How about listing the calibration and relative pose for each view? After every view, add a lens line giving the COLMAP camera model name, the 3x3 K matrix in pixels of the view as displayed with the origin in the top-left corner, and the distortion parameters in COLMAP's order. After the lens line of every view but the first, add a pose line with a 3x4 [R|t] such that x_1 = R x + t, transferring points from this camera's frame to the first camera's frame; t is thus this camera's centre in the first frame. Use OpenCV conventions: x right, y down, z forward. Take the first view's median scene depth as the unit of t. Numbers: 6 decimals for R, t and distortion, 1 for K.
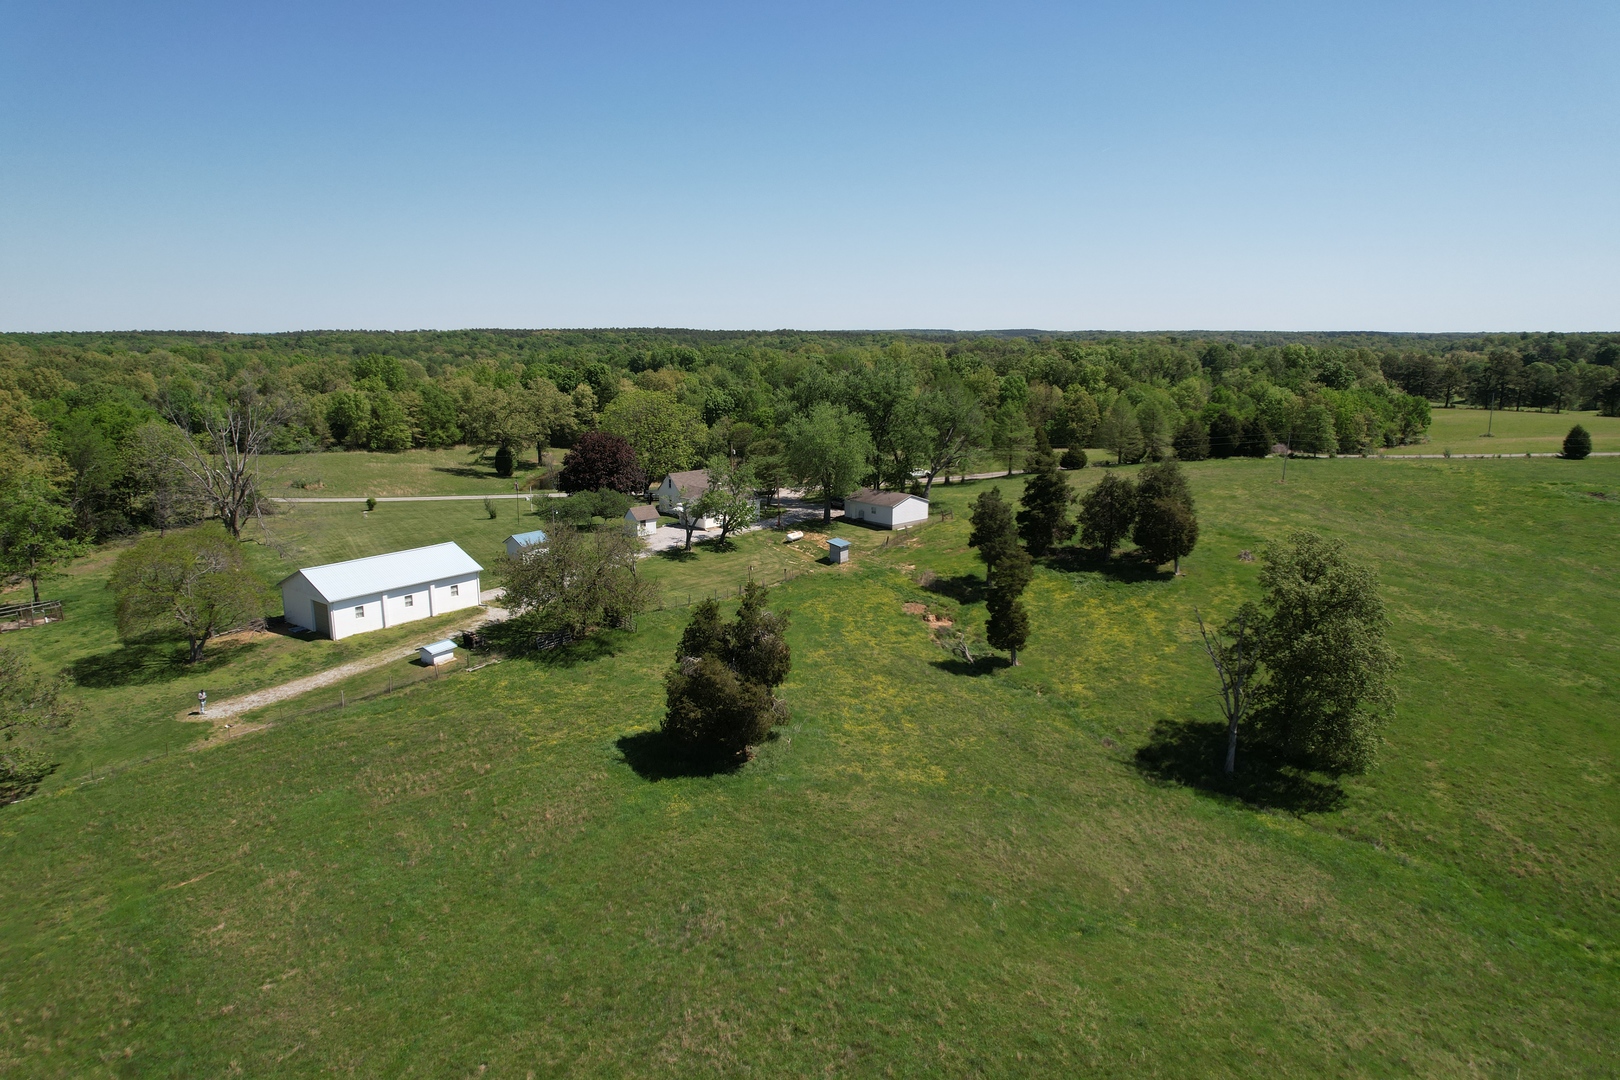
lens RADIAL K [[1037.3, 0, 813.6], [0, 1037.3, 539.8], [0, 0, 1]] dist [-0.069946, 0.063286]
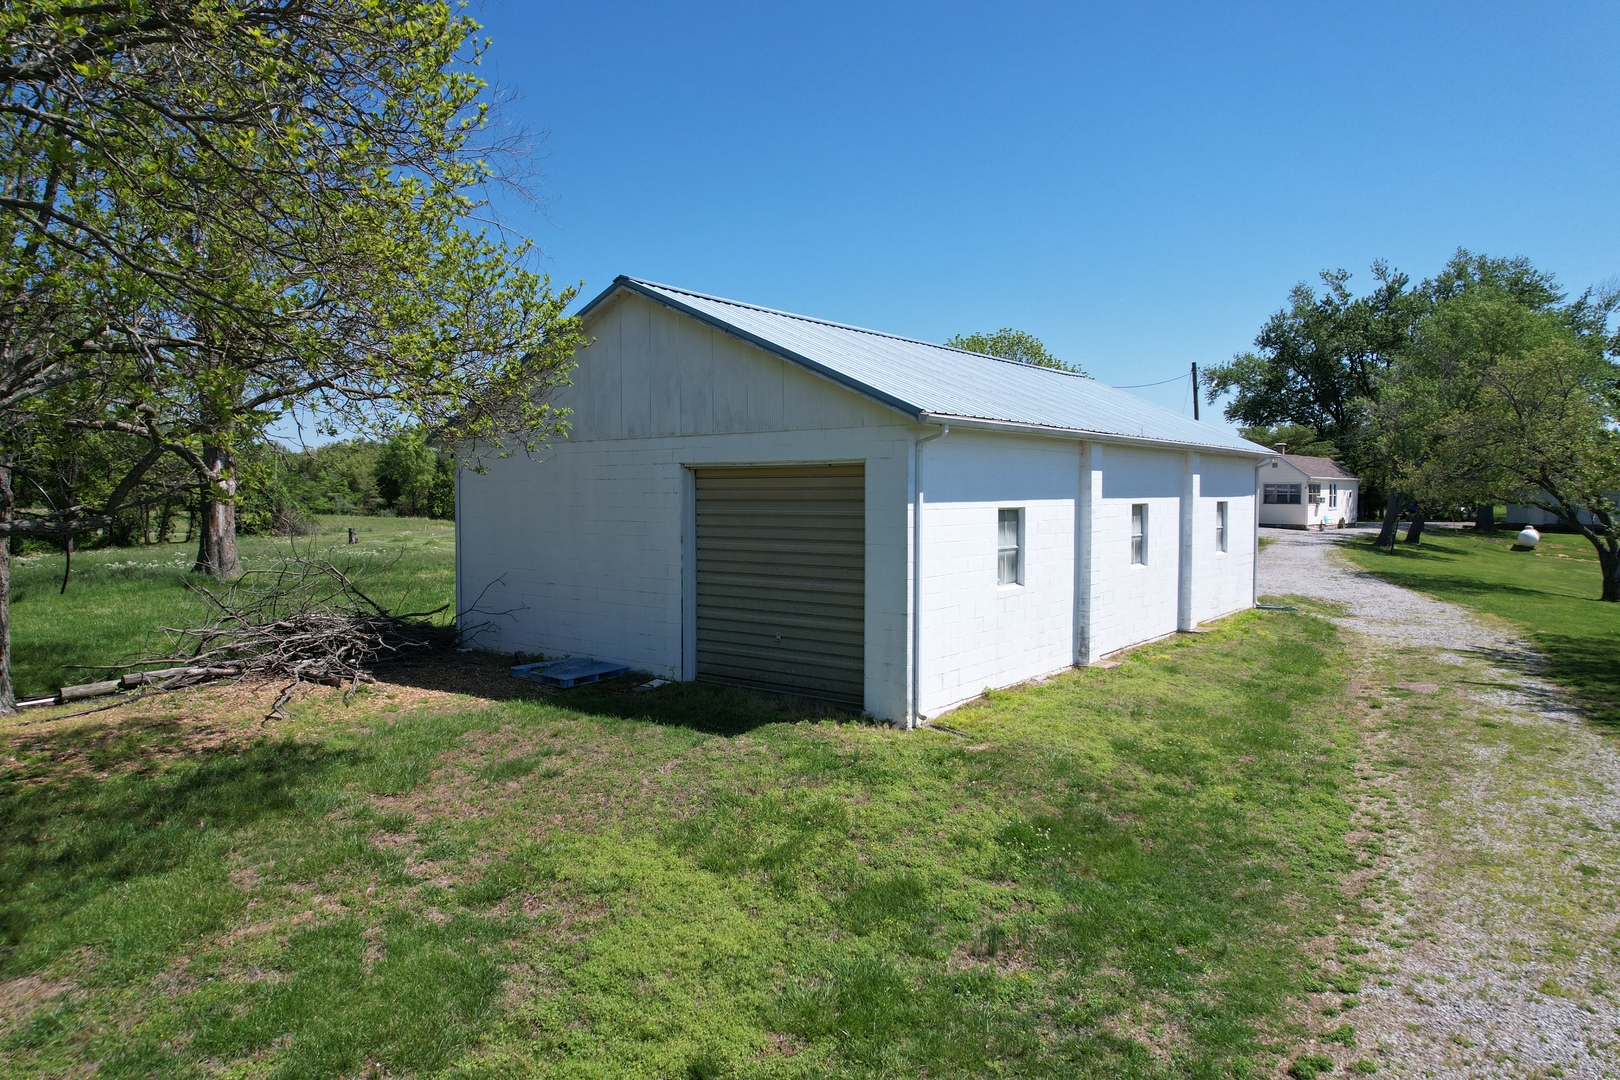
lens RADIAL K [[1037.3, 0, 811.8], [0, 1037.3, 541.3], [0, 0, 1]] dist [-0.069946, 0.063286]
pose [[0.999968, 0.007831, -0.001364, -0.456985], [-0.007947, 0.988146, -0.153314, 0.089822], [0.000147, 0.153320, 0.988177, 0.822079]]
